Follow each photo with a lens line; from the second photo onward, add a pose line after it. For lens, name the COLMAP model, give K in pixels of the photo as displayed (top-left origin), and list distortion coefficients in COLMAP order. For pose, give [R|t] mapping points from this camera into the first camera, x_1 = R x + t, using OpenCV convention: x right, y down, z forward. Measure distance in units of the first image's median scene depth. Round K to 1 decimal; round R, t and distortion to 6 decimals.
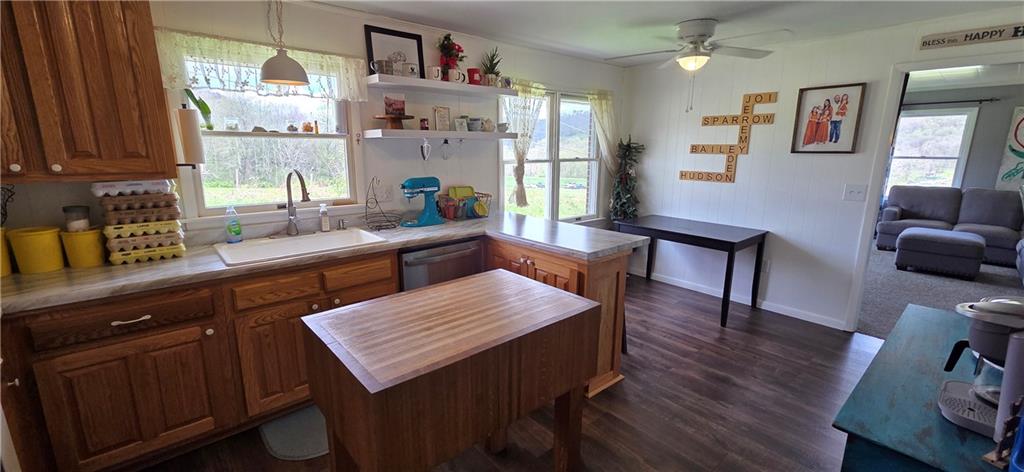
lens RADIAL K [[417.3, 0, 510.9], [0, 417.3, 235.8], [0, 0, 1]] dist [0.006061, -0.000133]
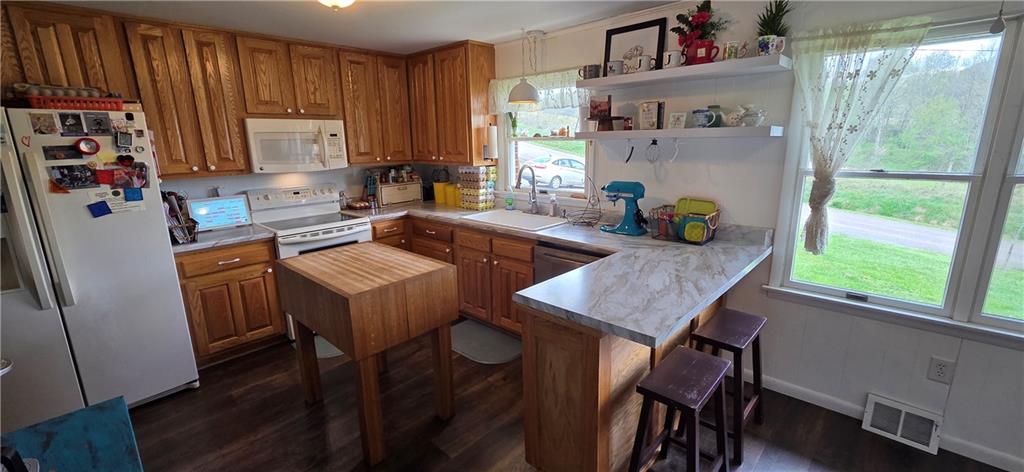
lens RADIAL K [[417.3, 0, 510.9], [0, 417.3, 235.8], [0, 0, 1]] dist [0.006061, -0.000133]
pose [[0.099353, 0.220841, -0.970236, 0.894902], [-0.190307, 0.961279, 0.199315, -0.209524], [0.976684, 0.164840, 0.137534, 0.844794]]
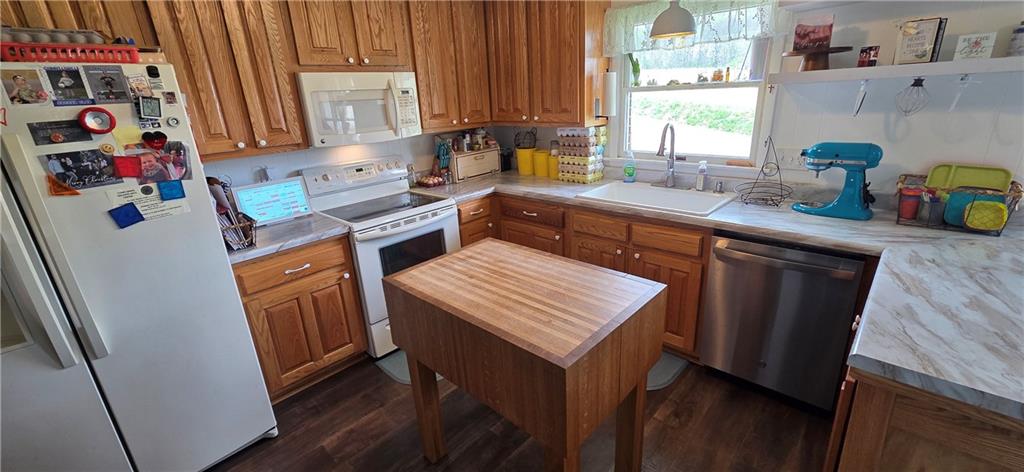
lens RADIAL K [[417.3, 0, 510.9], [0, 417.3, 235.8], [0, 0, 1]] dist [0.006061, -0.000133]
pose [[0.093326, 0.313743, -0.944910, 0.525230], [-0.156117, 0.941924, 0.297332, -0.151244], [0.983320, 0.119767, 0.136887, 0.540208]]
